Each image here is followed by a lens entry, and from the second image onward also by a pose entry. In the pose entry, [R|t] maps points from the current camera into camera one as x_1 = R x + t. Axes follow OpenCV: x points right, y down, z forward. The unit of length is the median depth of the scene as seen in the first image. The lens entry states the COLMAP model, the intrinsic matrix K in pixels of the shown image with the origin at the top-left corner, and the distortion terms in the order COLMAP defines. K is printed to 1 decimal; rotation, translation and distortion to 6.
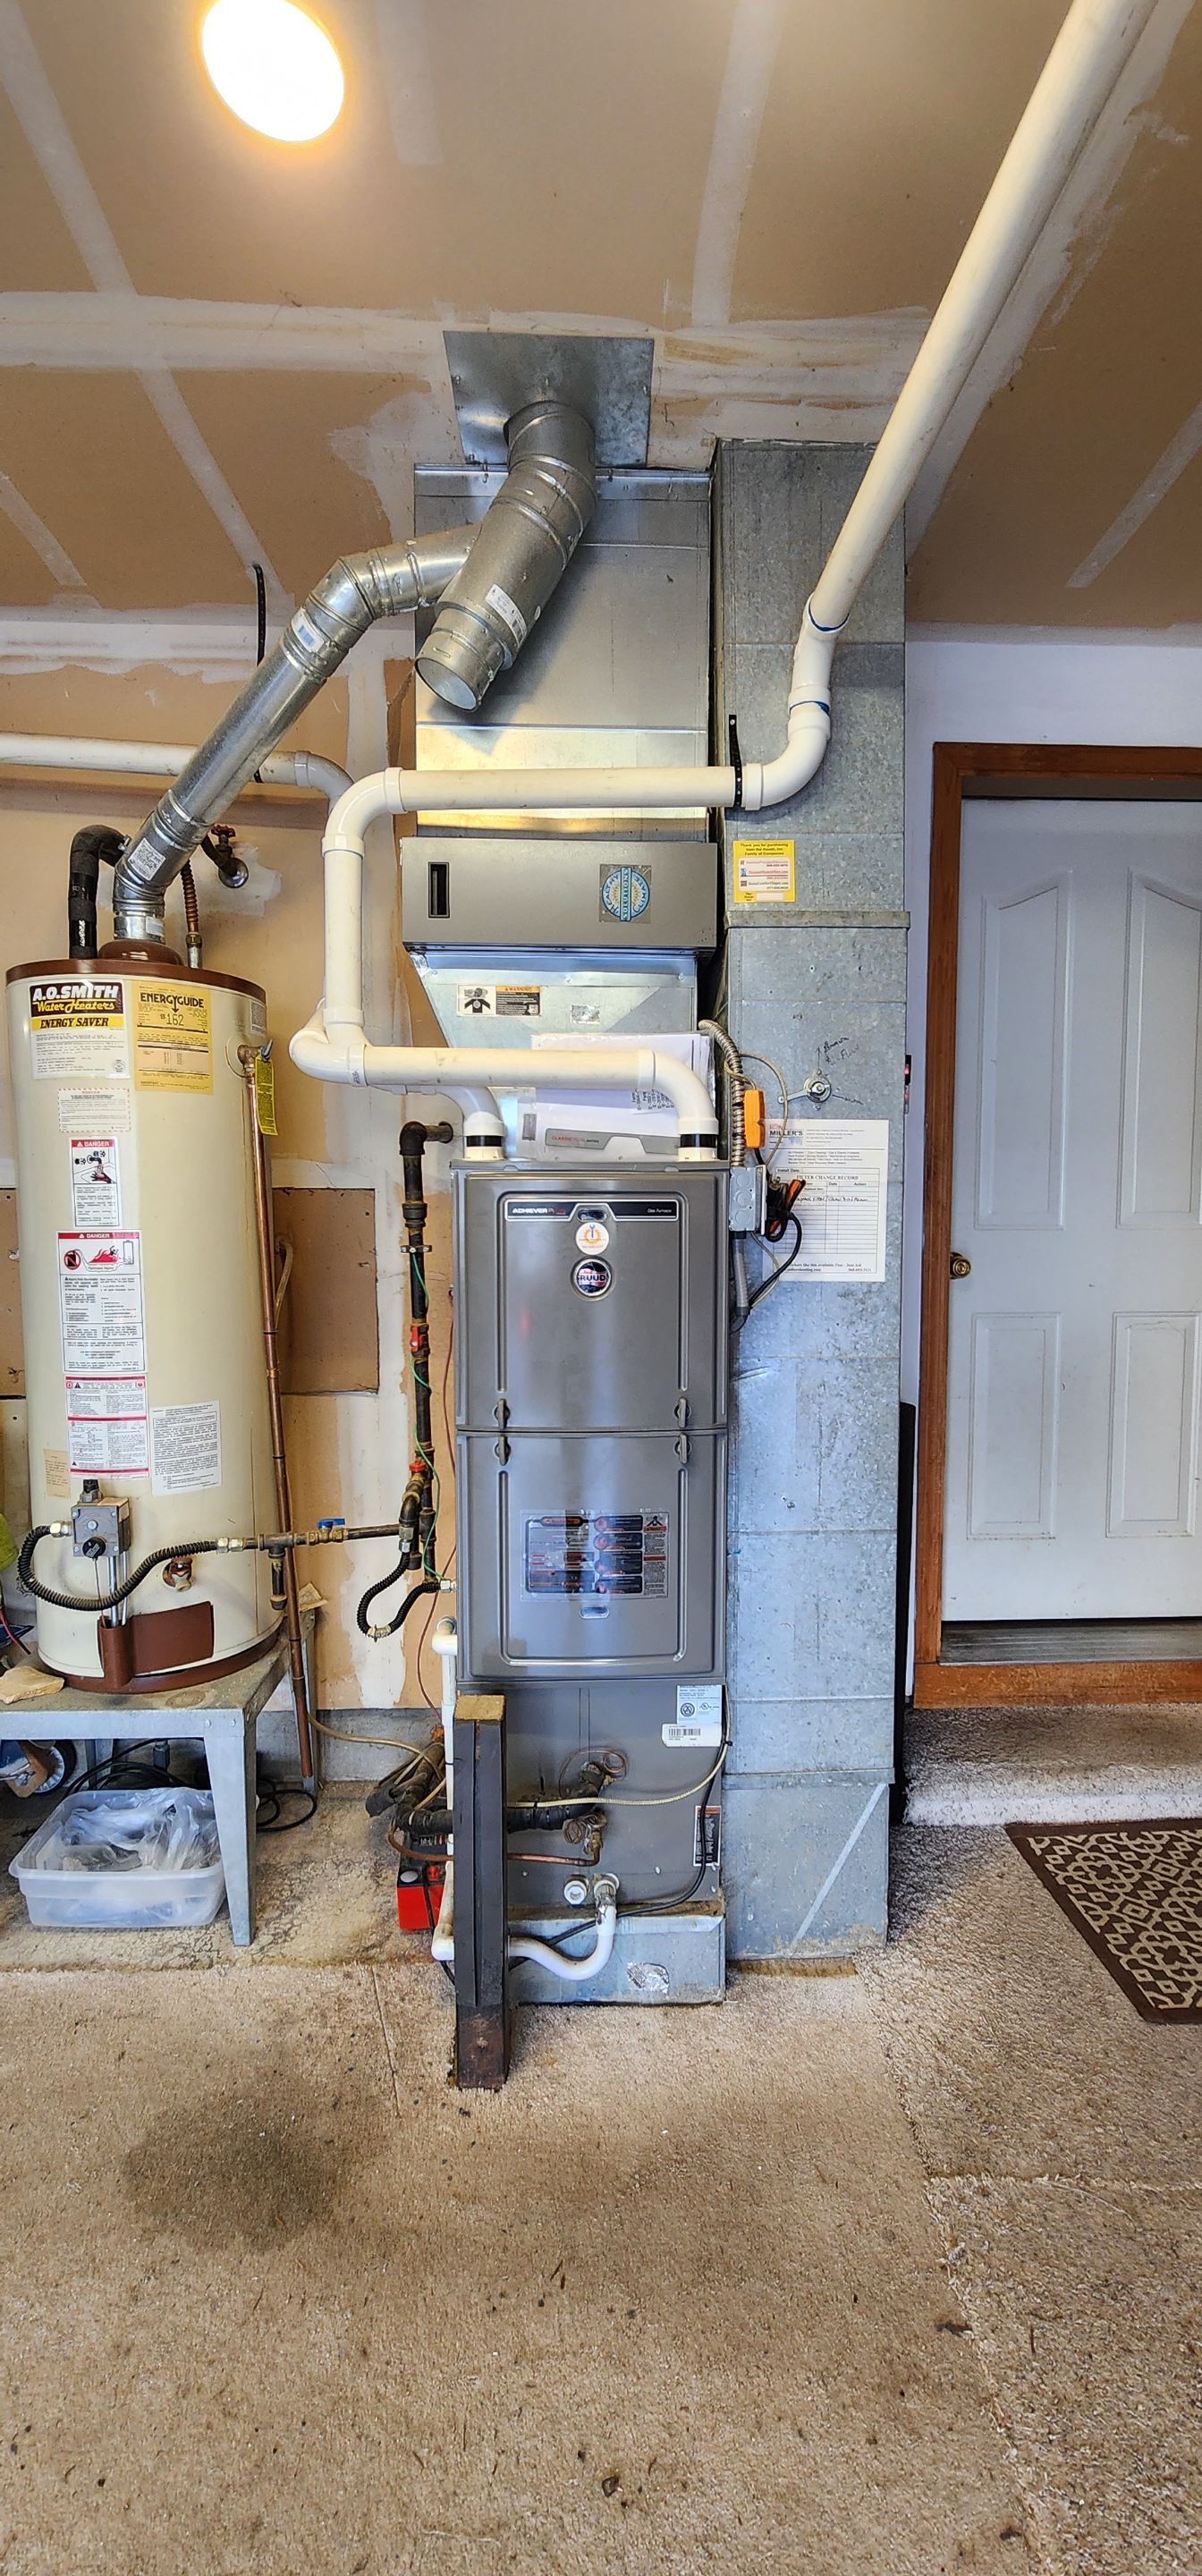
lens RADIAL K [[2798.6, 0, 683.0], [0, 2798.6, 1290.5], [0, 0, 1]] dist [0.091701, -0.009880]
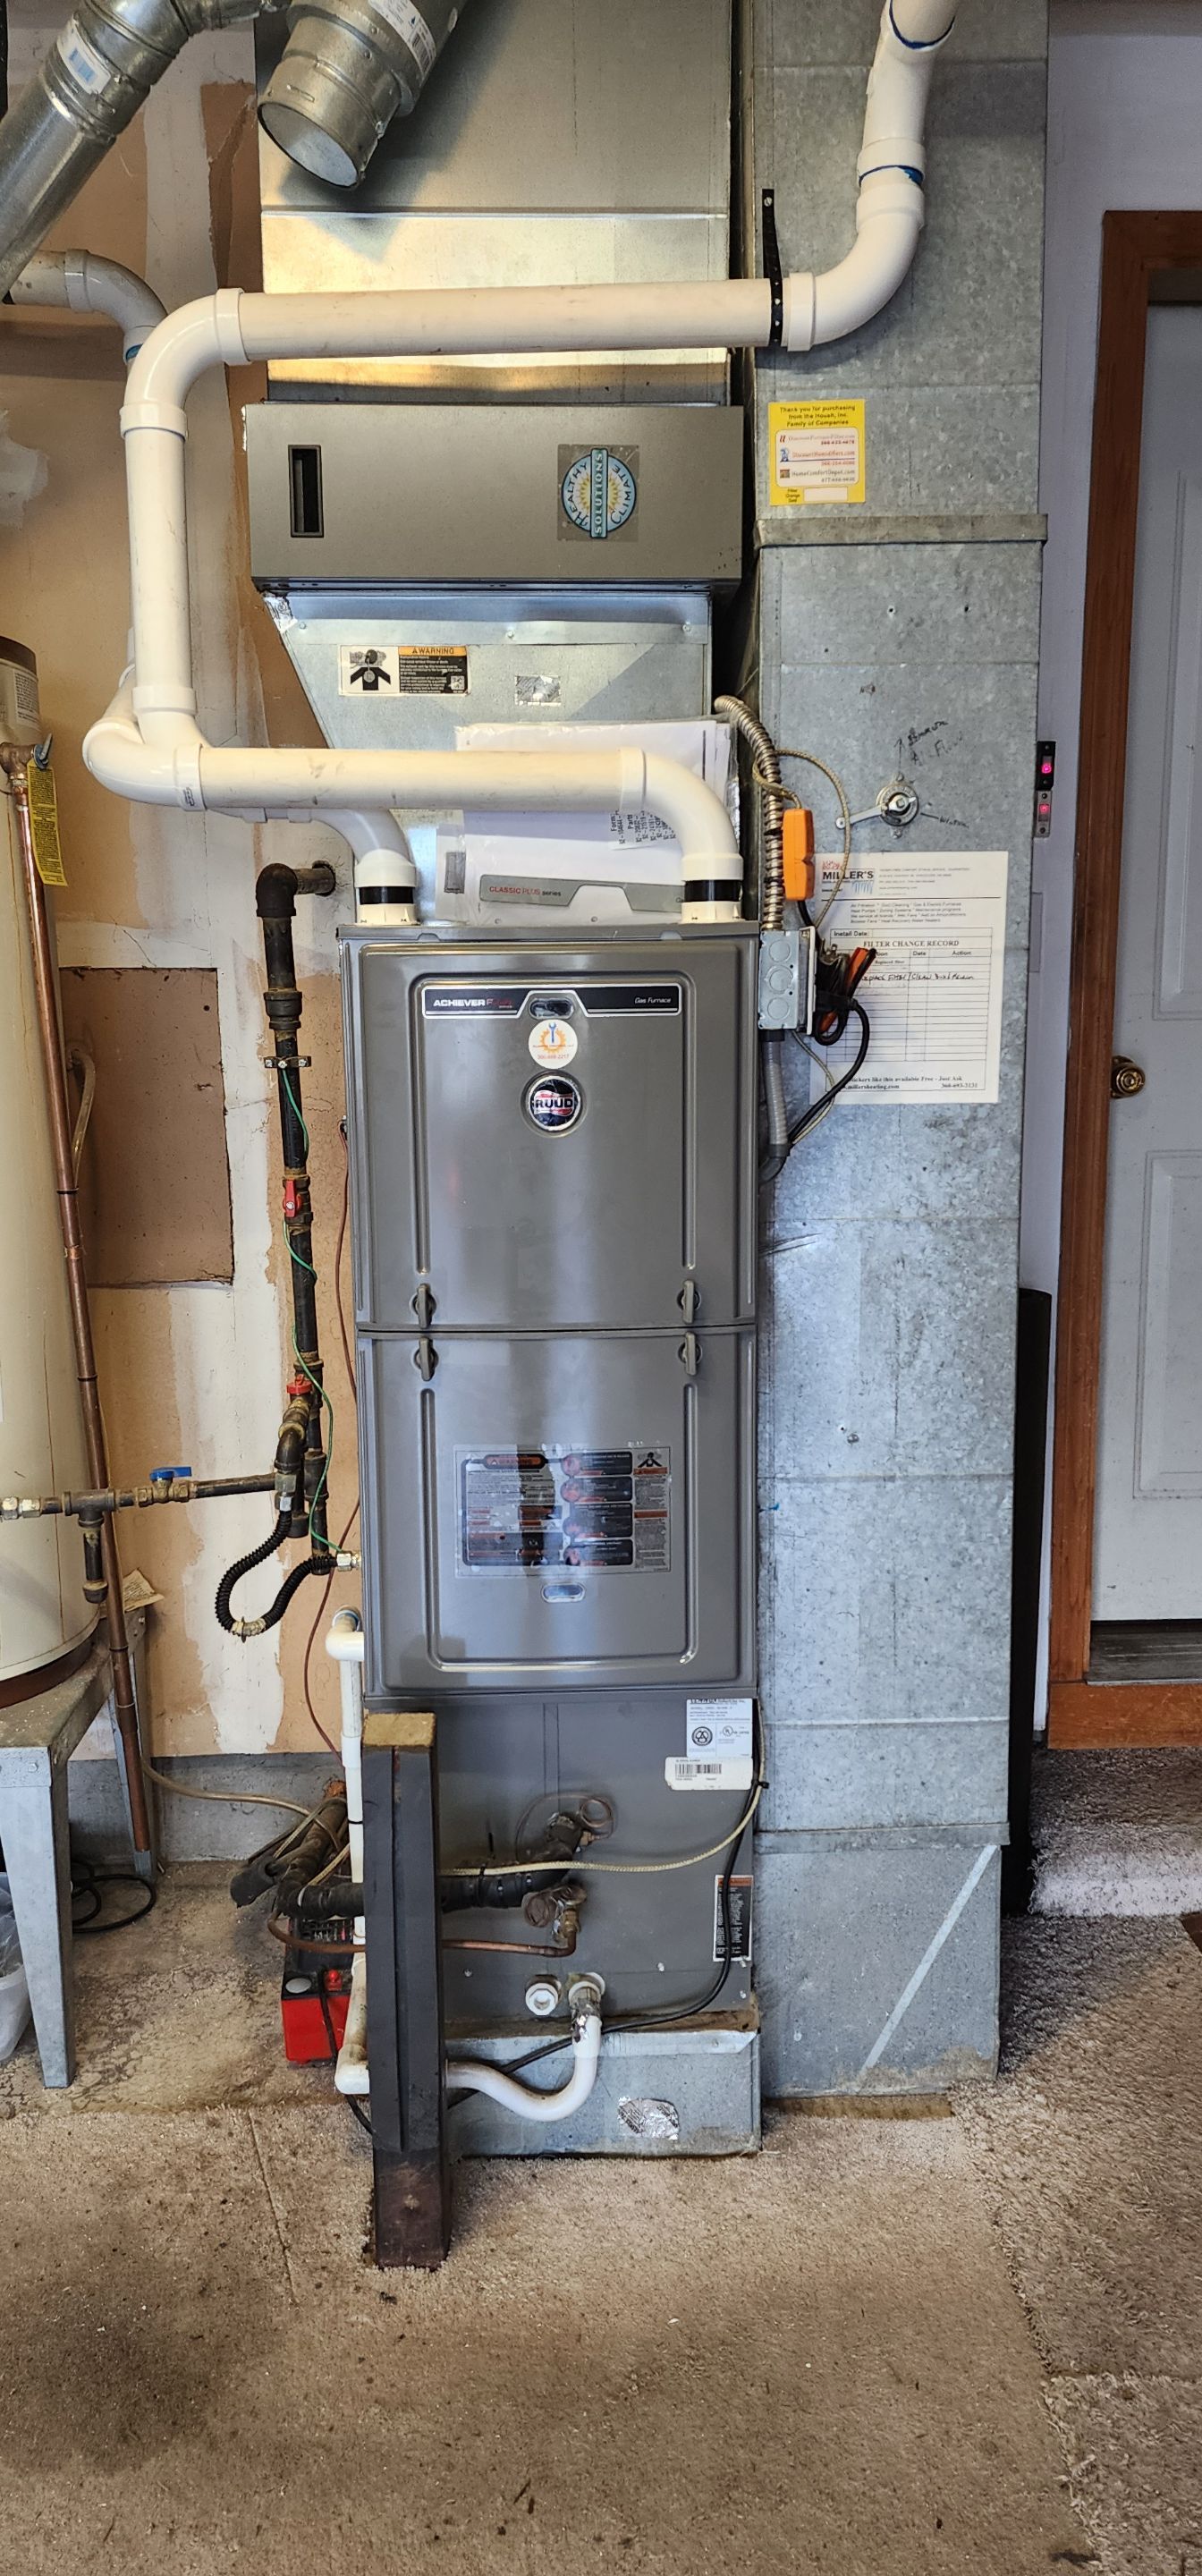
lens RADIAL K [[2844.9, 0, 594.0], [0, 2844.9, 1385.2], [0, 0, 1]] dist [0.098796, -0.034104]
pose [[0.999836, -0.010642, -0.014631, -0.013800], [0.012011, 0.995225, 0.096866, -0.003276], [0.013531, -0.097026, 0.995190, 0.321359]]
